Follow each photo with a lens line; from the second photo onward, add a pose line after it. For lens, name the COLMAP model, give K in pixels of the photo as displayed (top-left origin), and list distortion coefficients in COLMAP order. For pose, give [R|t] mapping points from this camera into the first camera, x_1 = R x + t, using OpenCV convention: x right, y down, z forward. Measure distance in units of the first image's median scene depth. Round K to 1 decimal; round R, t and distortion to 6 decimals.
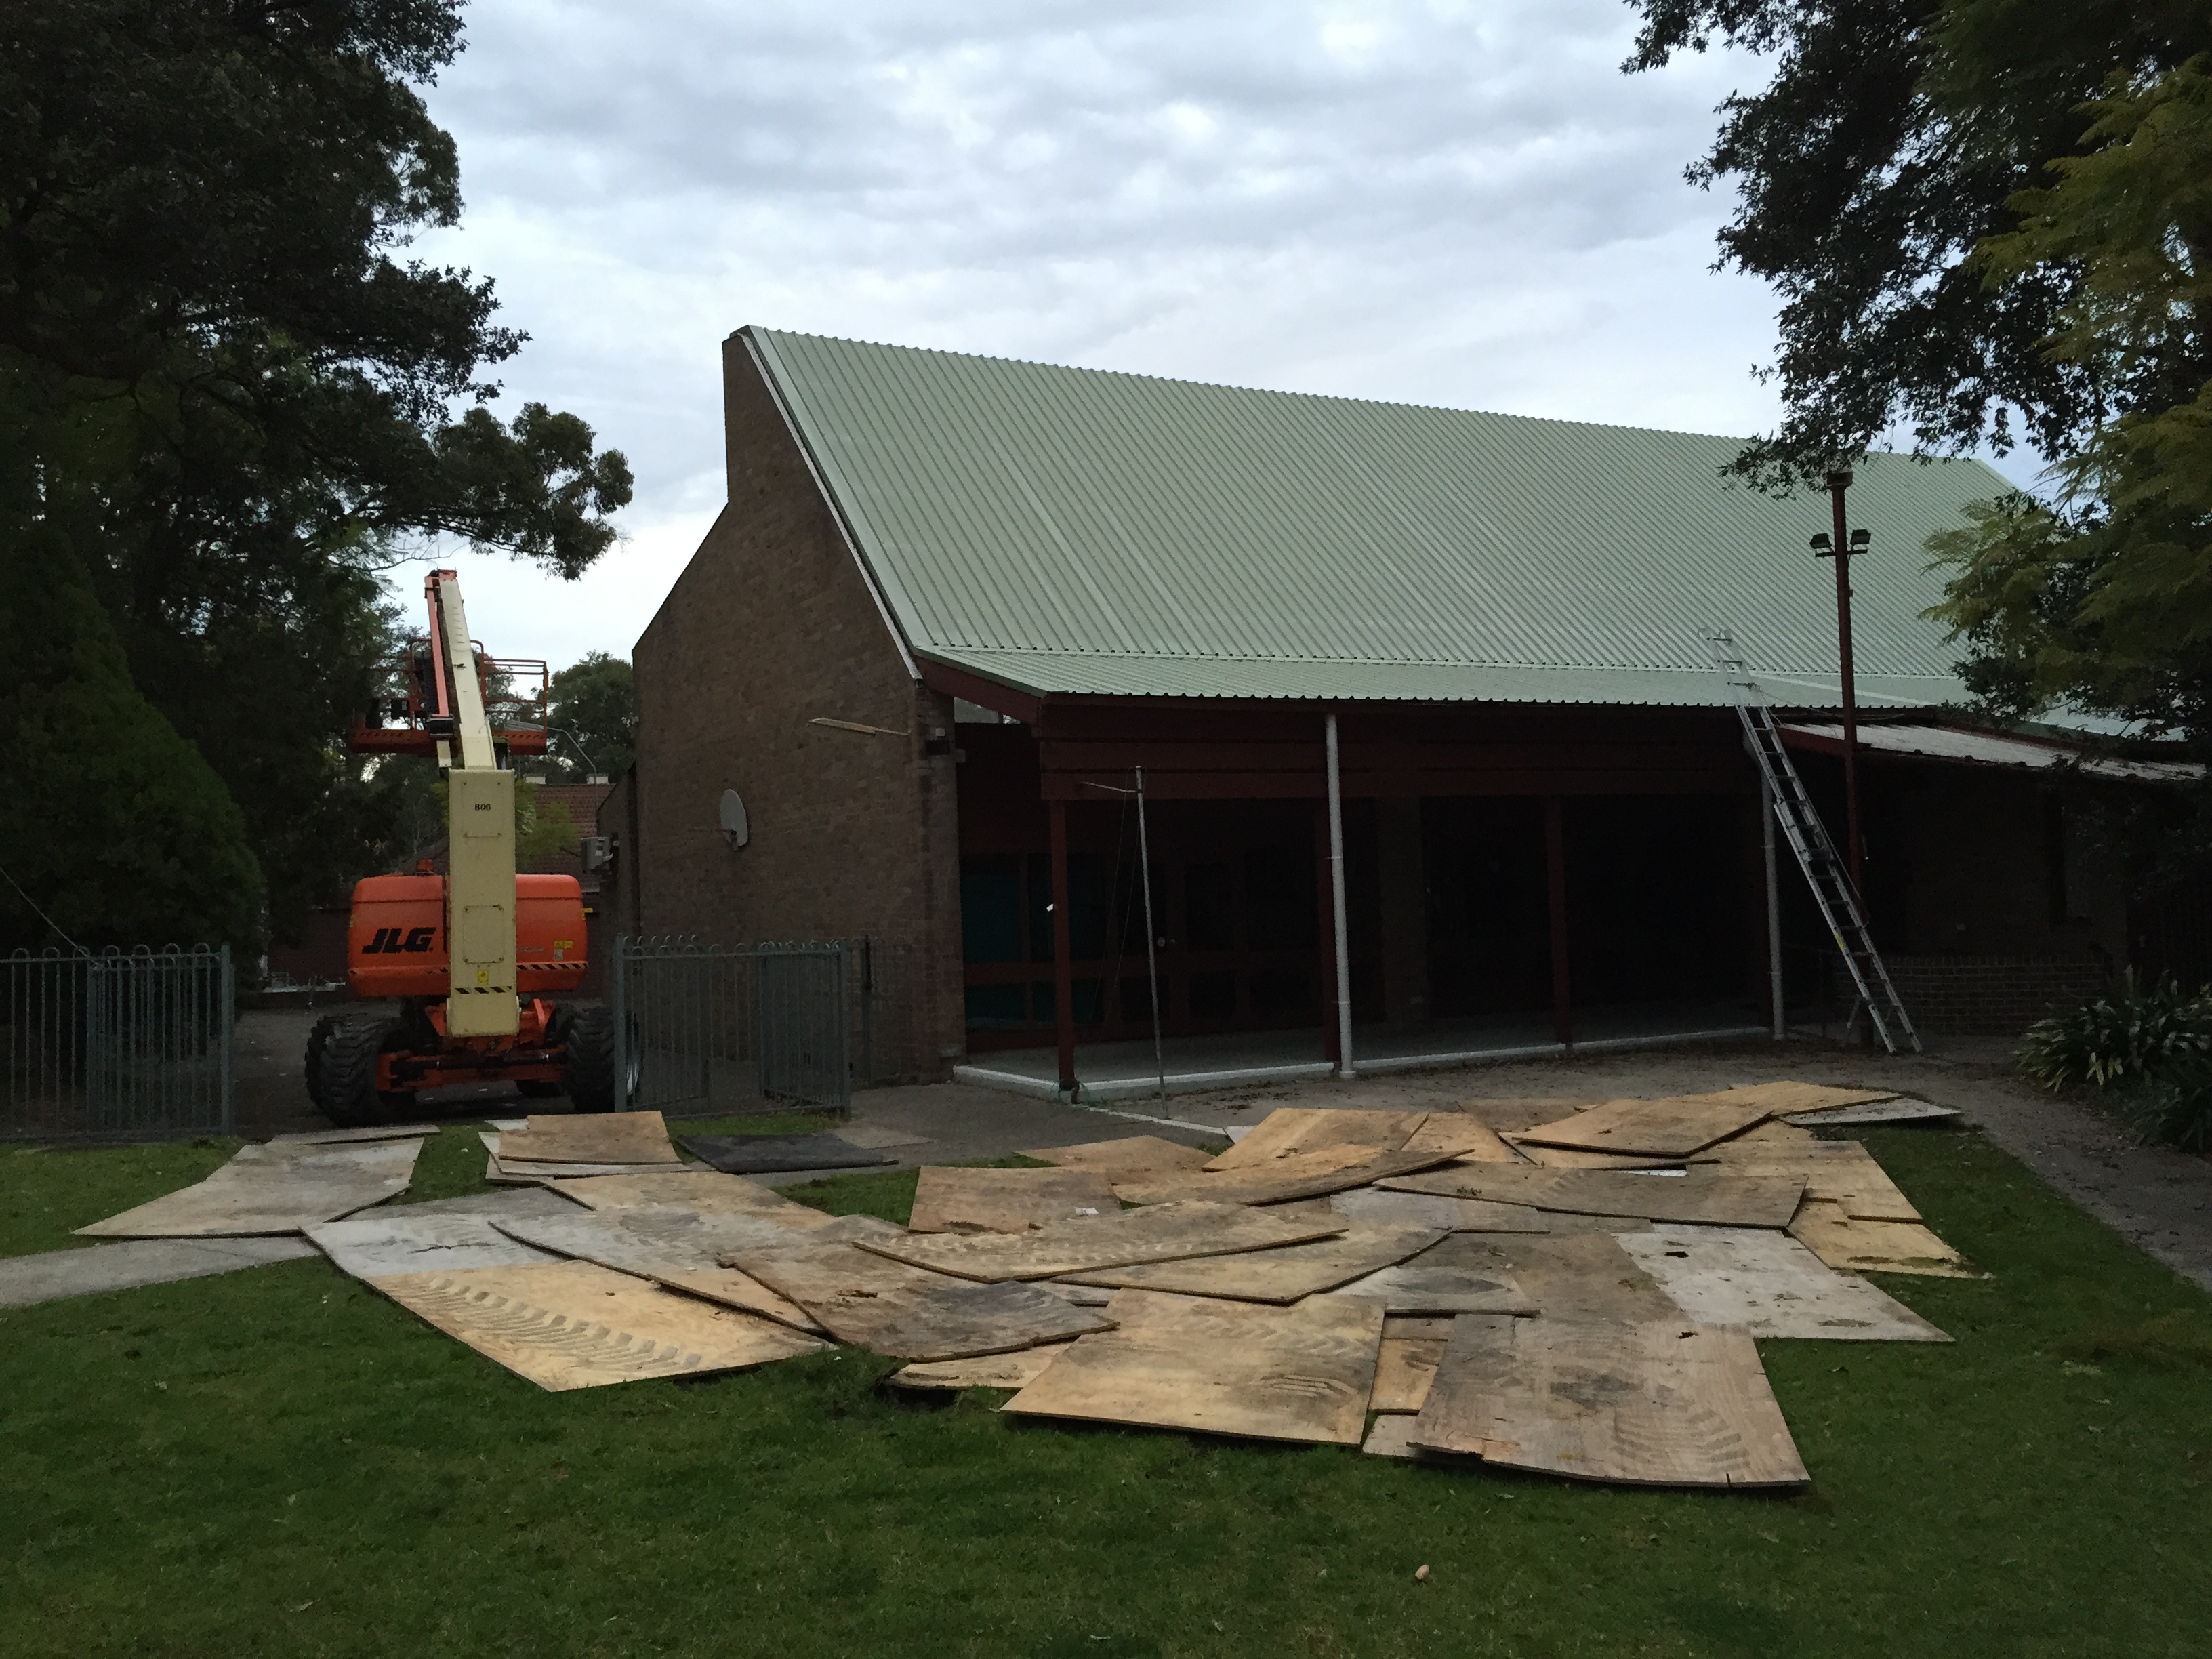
lens RADIAL K [[1882.5, 0, 1078.1], [0, 1882.5, 795.3], [0, 0, 1]] dist [0.063742, -0.005852]
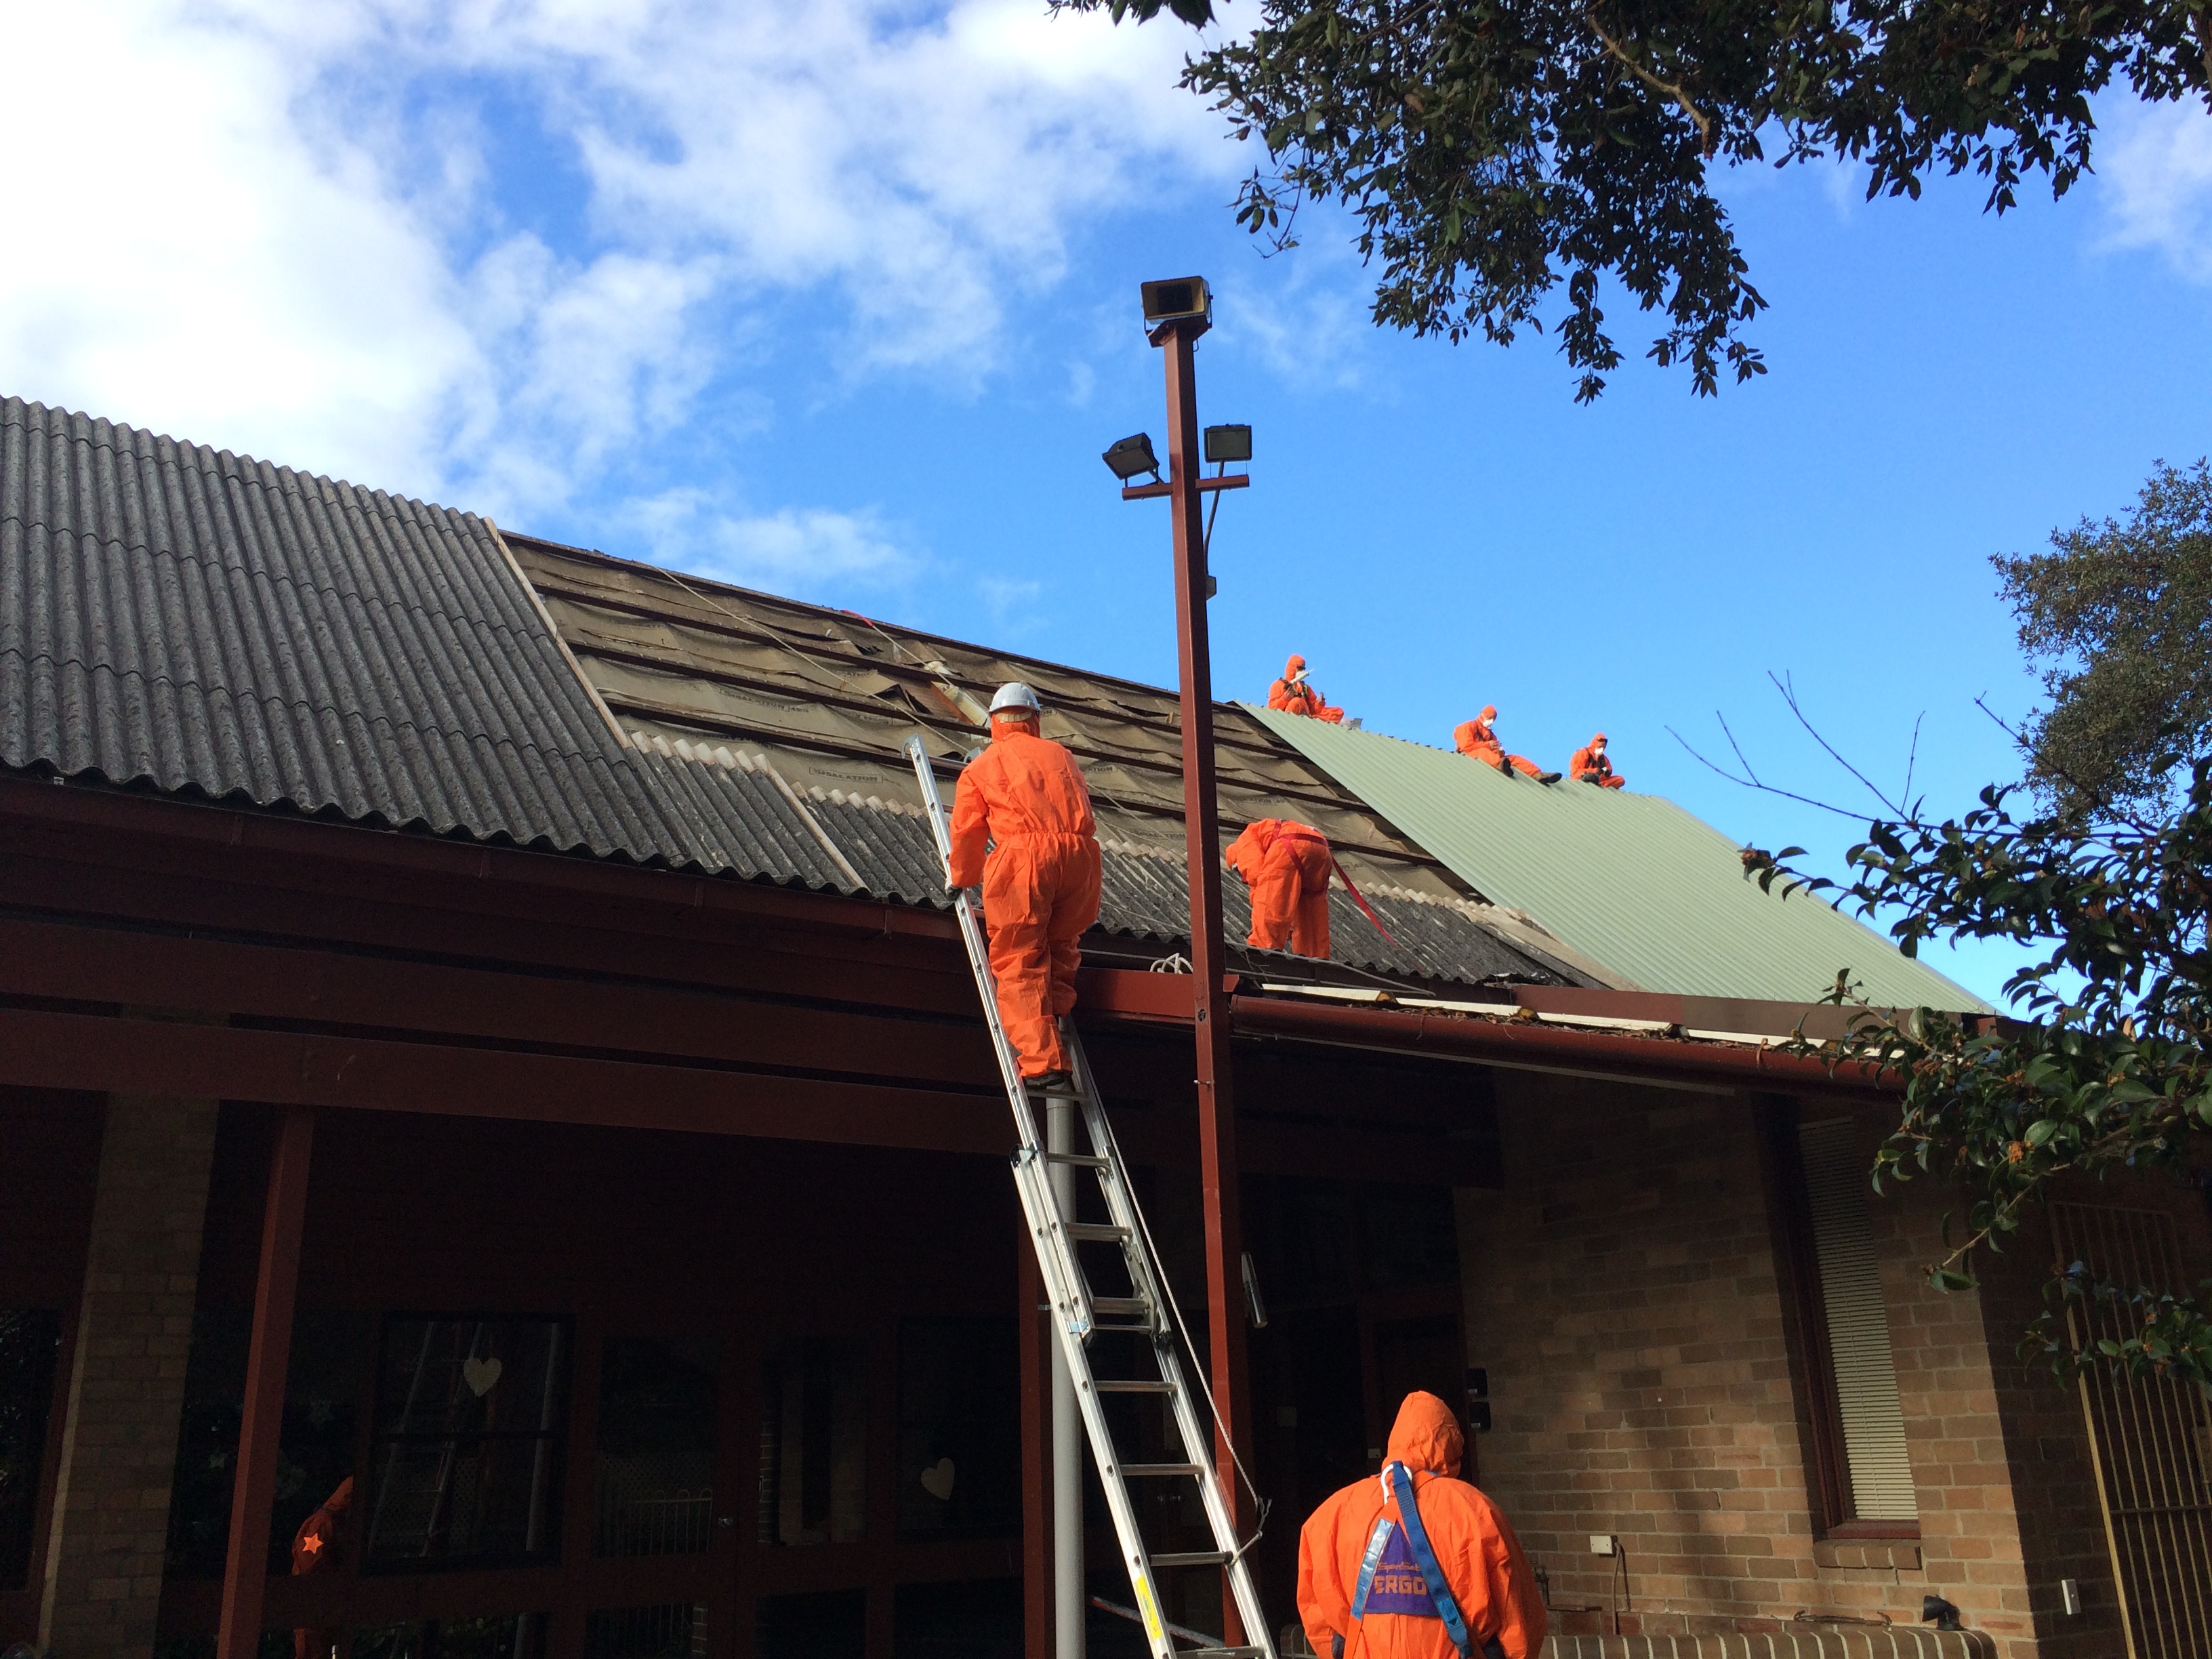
lens RADIAL K [[1801.7, 0, 1106.0], [0, 1801.7, 829.5], [0, 0, 1]] dist [0.050902, -0.095048]
pose [[0.994268, 0.041833, 0.098390, 0.356335], [-0.012178, 0.958597, -0.284507, 0.040006], [-0.106218, 0.281678, 0.953612, 0.686455]]
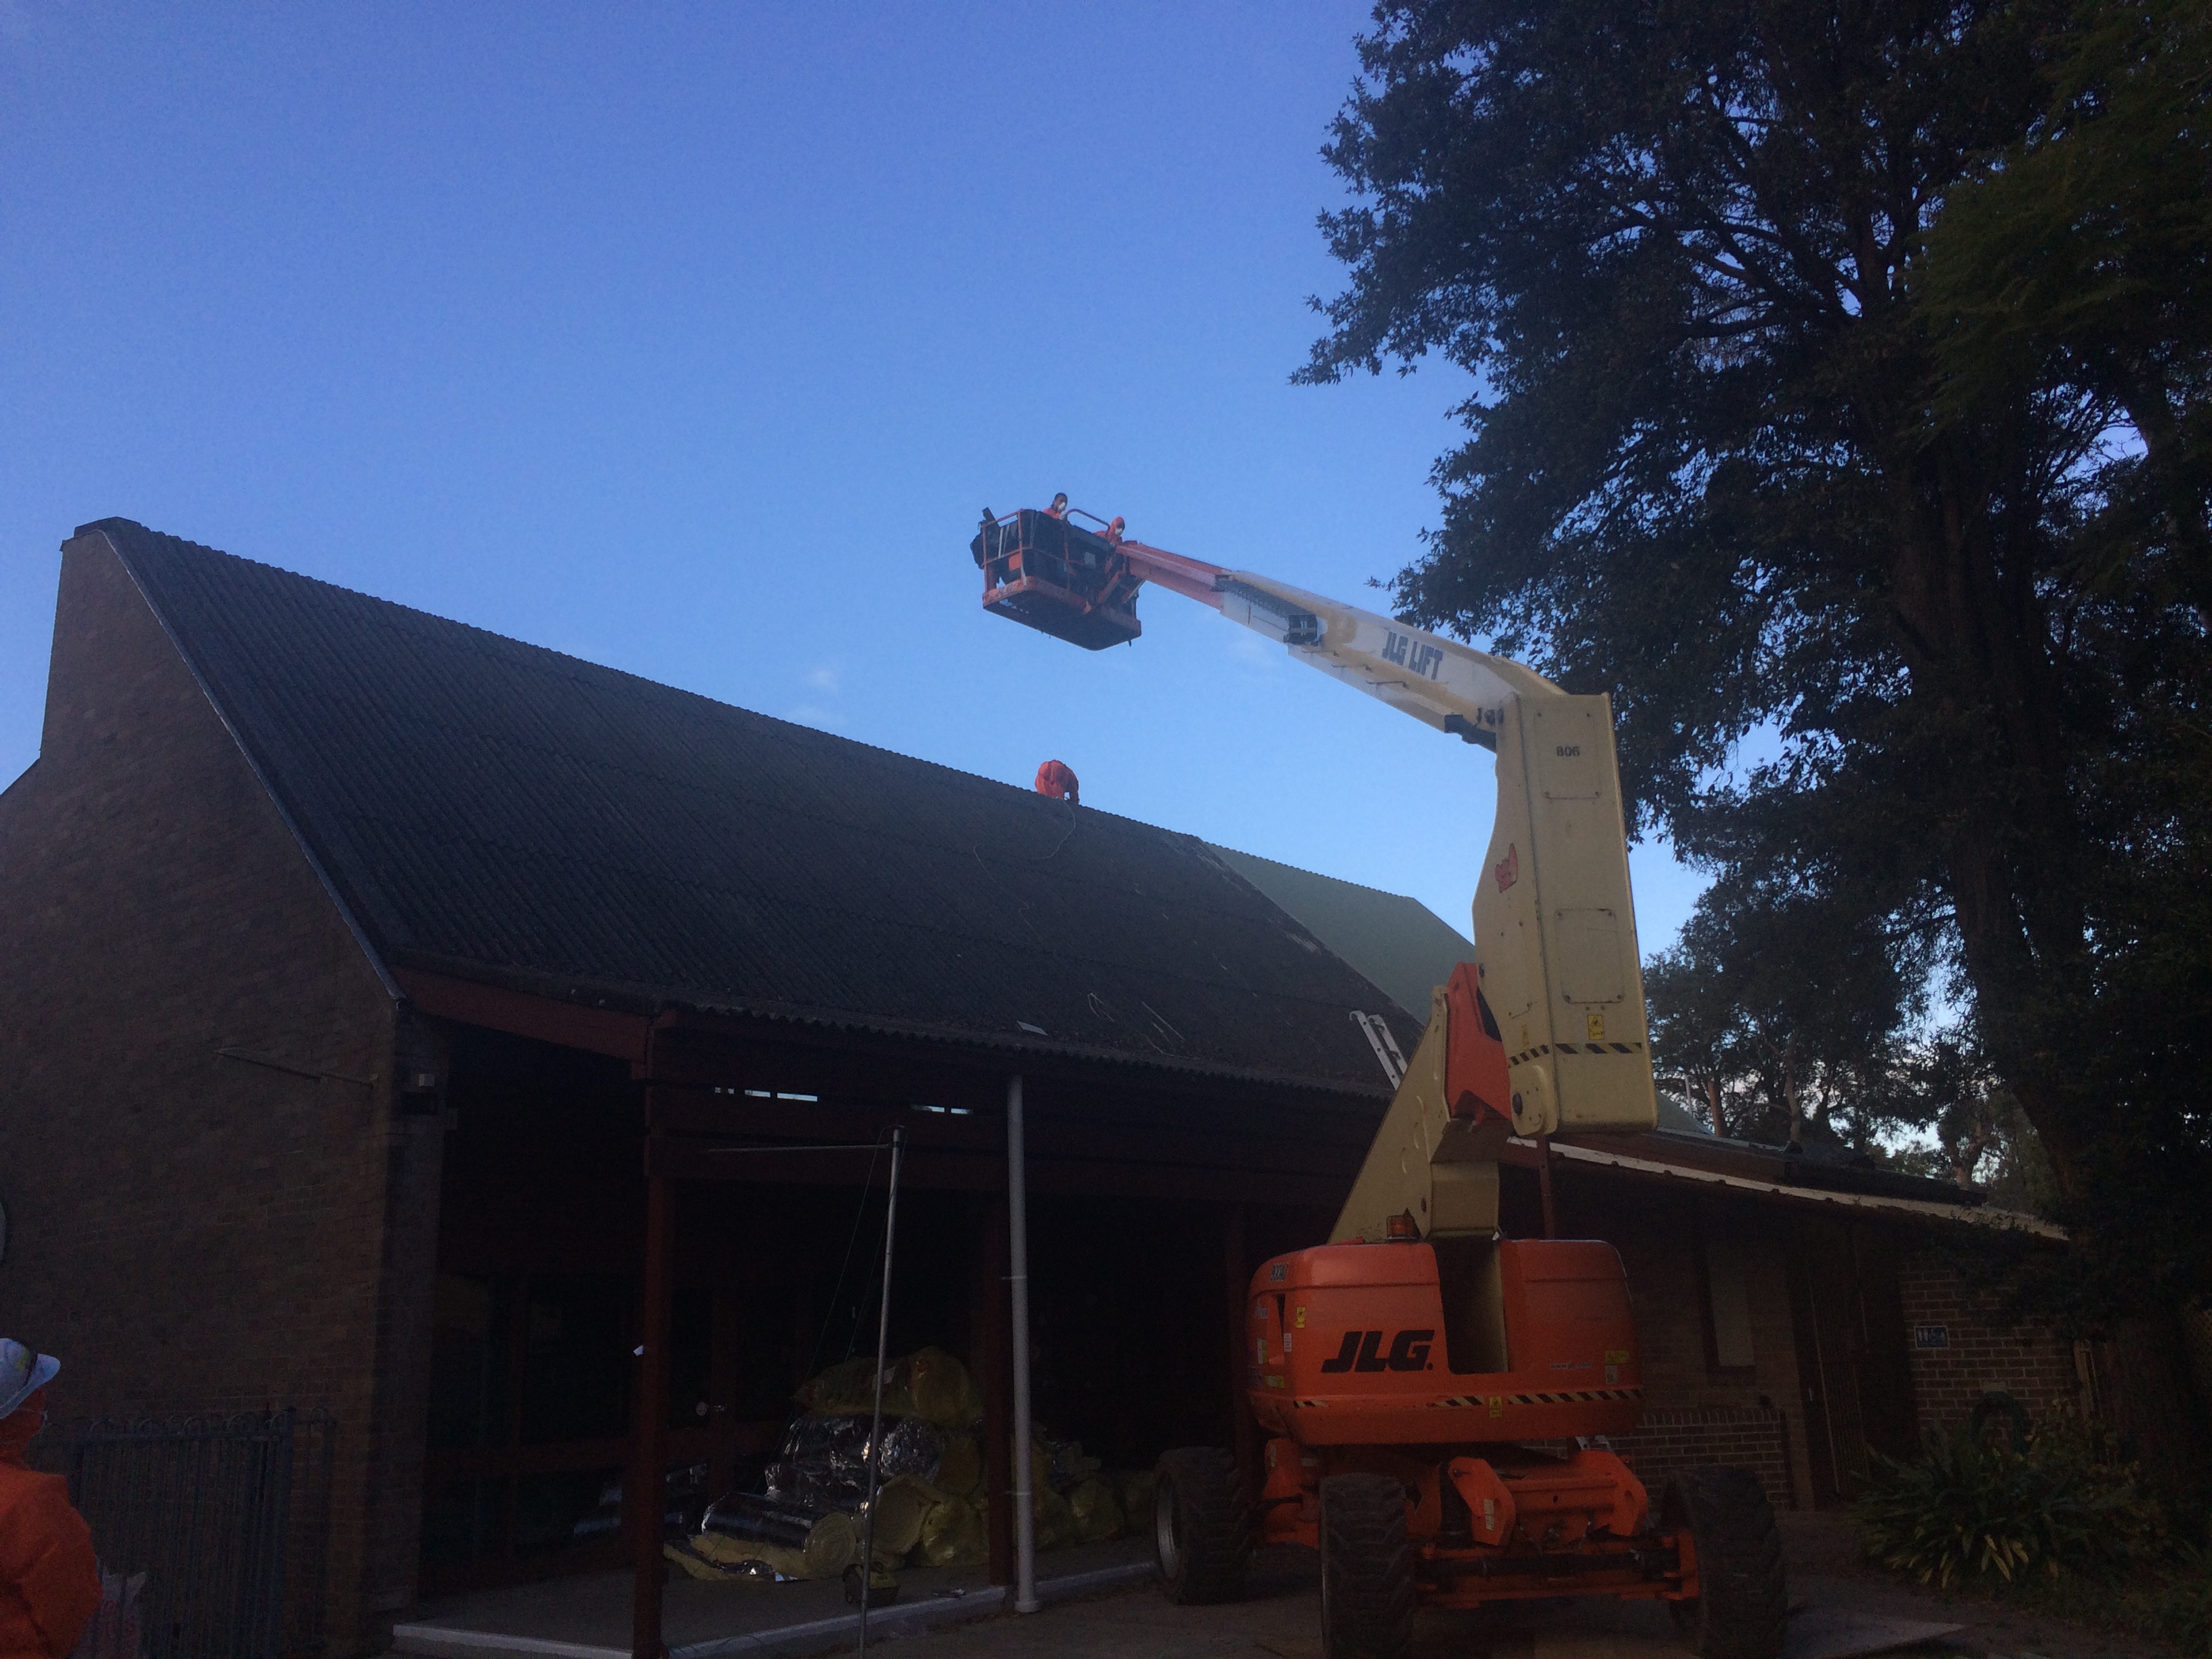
lens RADIAL K [[1891.7, 0, 1100.4], [0, 1891.7, 814.6], [0, 0, 1]] dist [0.082058, -0.107914]
pose [[0.919070, 0.105859, 0.379611, -0.118157], [-0.016938, 0.972968, -0.230317, 0.025678], [-0.393731, 0.205247, 0.896019, 0.282145]]
